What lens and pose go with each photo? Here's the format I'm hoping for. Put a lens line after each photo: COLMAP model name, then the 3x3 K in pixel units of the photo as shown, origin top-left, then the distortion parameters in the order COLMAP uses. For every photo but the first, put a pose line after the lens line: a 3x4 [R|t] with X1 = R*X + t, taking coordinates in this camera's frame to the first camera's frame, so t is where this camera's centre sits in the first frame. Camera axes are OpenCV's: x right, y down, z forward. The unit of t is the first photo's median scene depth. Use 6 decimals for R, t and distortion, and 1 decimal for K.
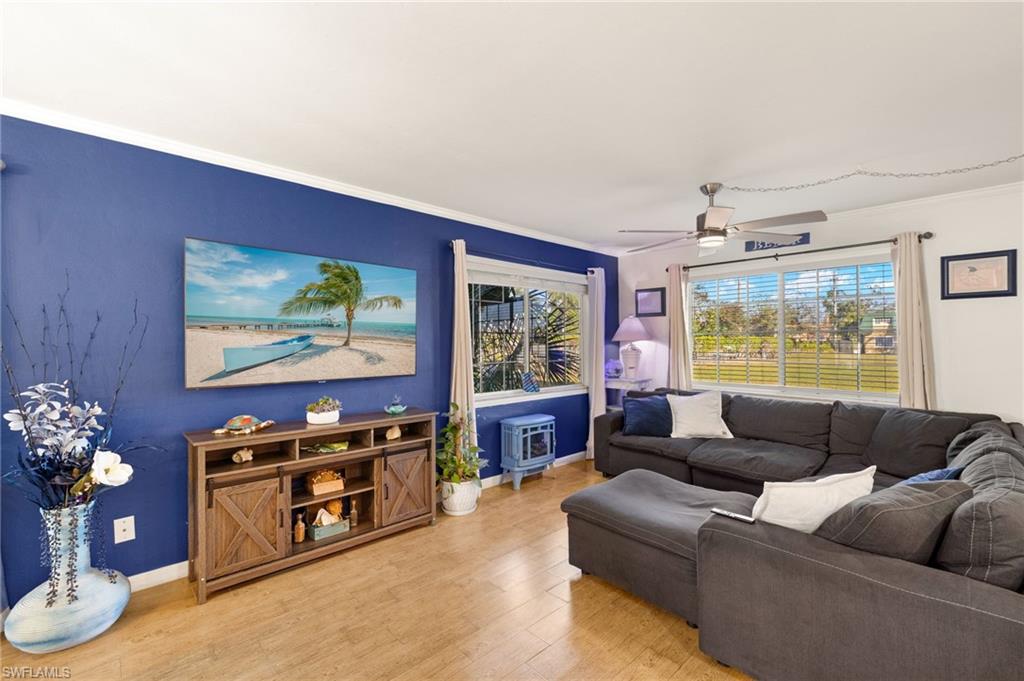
lens RADIAL K [[442.3, 0, 509.7], [0, 442.3, 338.6], [0, 0, 1]] dist [0.004827, -0.000228]
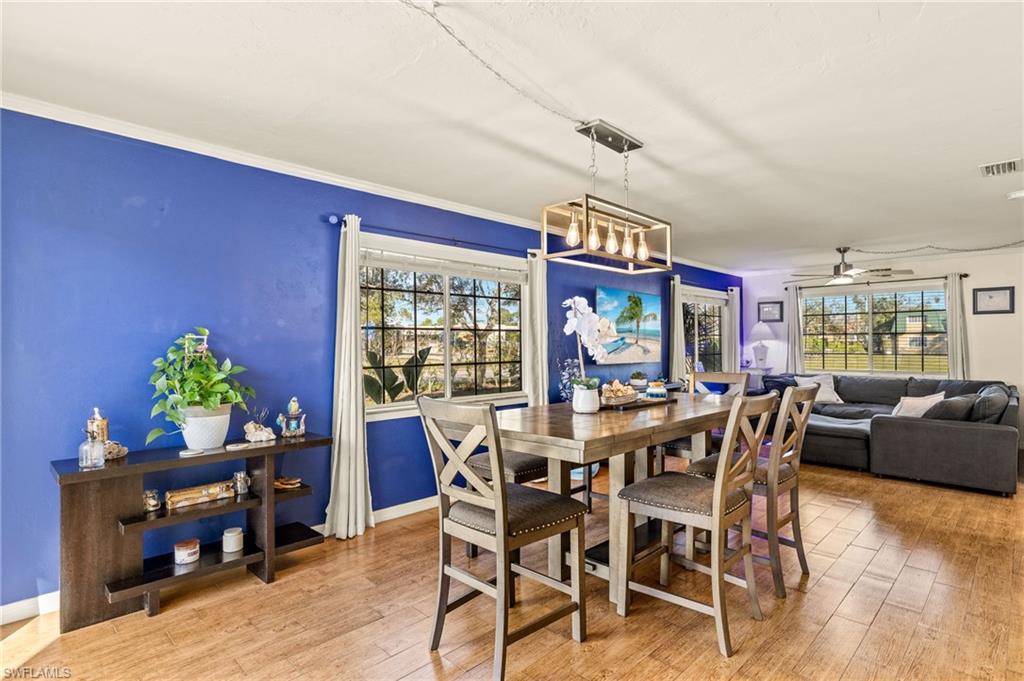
lens RADIAL K [[520.3, 0, 512.9], [0, 520.3, 343.8], [0, 0, 1]] dist [-0.002087, 0.000034]
pose [[0.999139, -0.003683, 0.041322, -0.832440], [0.003281, 0.999947, 0.009790, -0.002728], [-0.041356, -0.009646, 0.999098, -0.874563]]
